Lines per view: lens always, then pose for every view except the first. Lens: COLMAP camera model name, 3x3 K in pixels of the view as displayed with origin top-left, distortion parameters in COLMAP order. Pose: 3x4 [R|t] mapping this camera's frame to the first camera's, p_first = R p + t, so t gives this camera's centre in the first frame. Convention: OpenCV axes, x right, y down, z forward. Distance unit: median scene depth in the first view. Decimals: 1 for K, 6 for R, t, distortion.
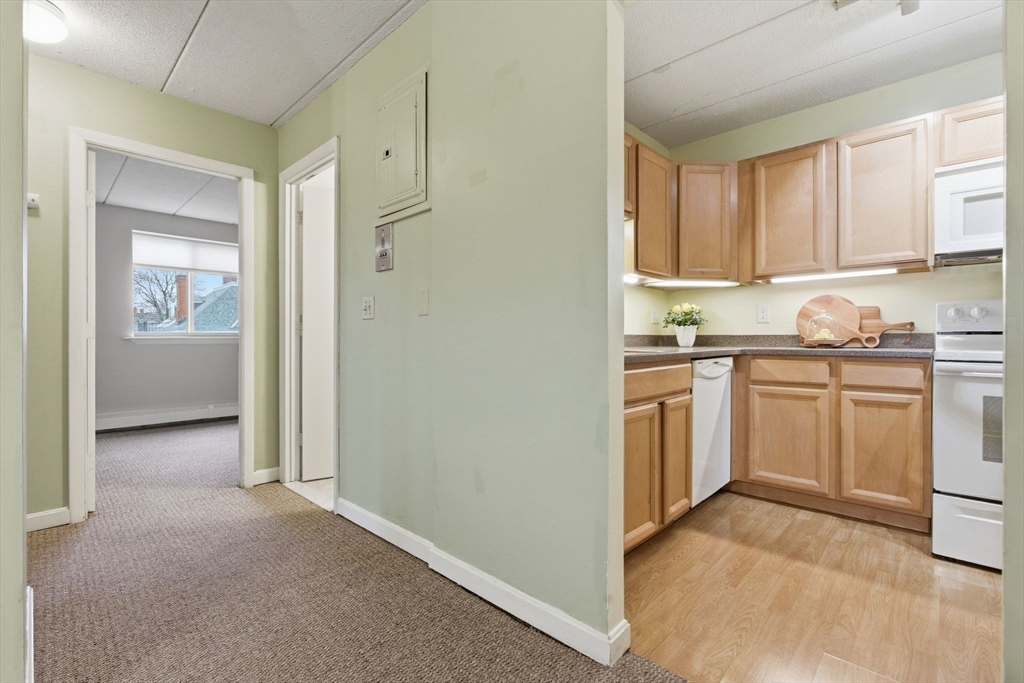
lens RADIAL K [[459.3, 0, 508.1], [0, 459.3, 339.6], [0, 0, 1]] dist [-0.013937, 0.005098]
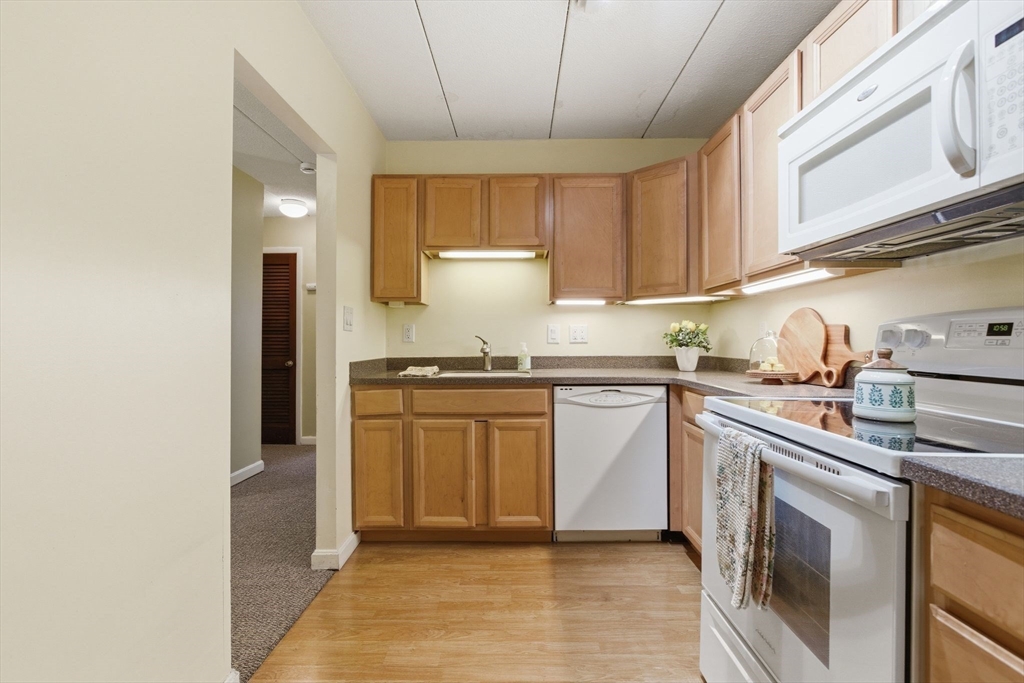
lens RADIAL K [[459.3, 0, 510.0], [0, 459.3, 339.4], [0, 0, 1]] dist [-0.013937, 0.005098]
pose [[0.681892, -0.001633, -0.731451, 1.043834], [-0.001224, 0.999994, -0.003374, -0.053027], [0.731452, 0.003196, 0.681885, 0.220133]]
